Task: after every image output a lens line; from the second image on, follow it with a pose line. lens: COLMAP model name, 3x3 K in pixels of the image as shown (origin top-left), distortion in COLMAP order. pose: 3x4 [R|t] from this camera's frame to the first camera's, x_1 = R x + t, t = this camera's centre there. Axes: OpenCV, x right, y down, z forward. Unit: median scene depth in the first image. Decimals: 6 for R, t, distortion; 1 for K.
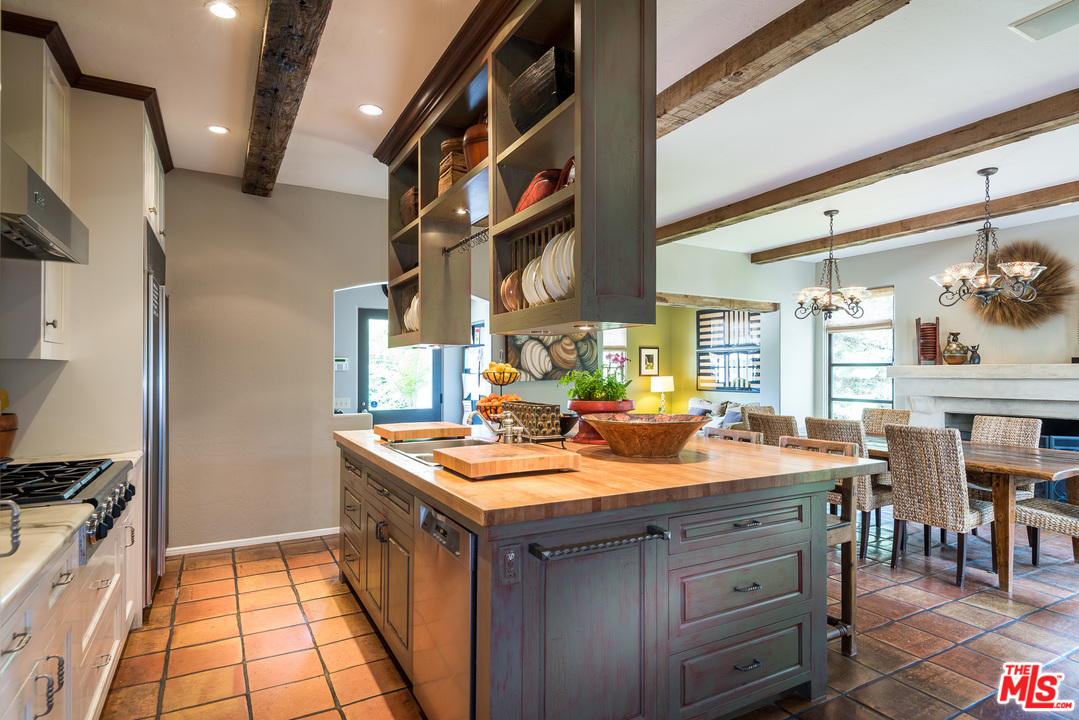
lens RADIAL K [[500.7, 0, 581.2], [0, 500.7, 362.6], [0, 0, 1]] dist [0.022549, -0.020351]
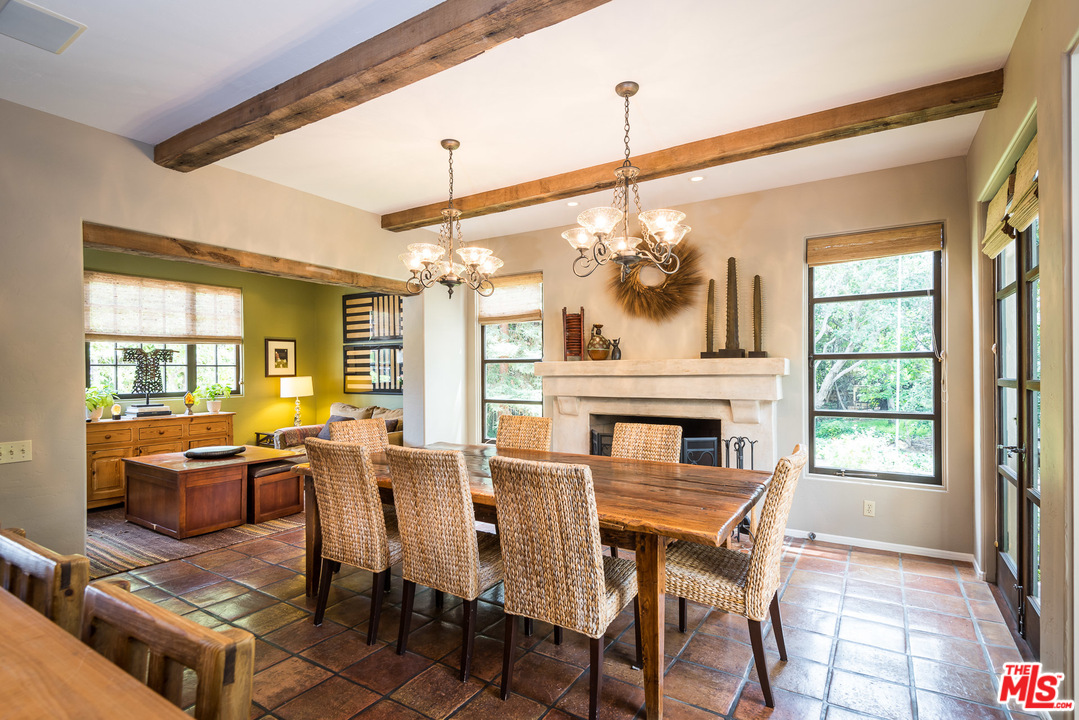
lens RADIAL K [[492.6, 0, 517.4], [0, 492.6, 349.5], [0, 0, 1]] dist [0.022987, -0.017560]
pose [[0.896177, 0.010434, 0.443574, 0.215443], [-0.000075, 0.999727, -0.023365, 0.005081], [-0.443697, 0.020906, 0.895933, 0.267638]]
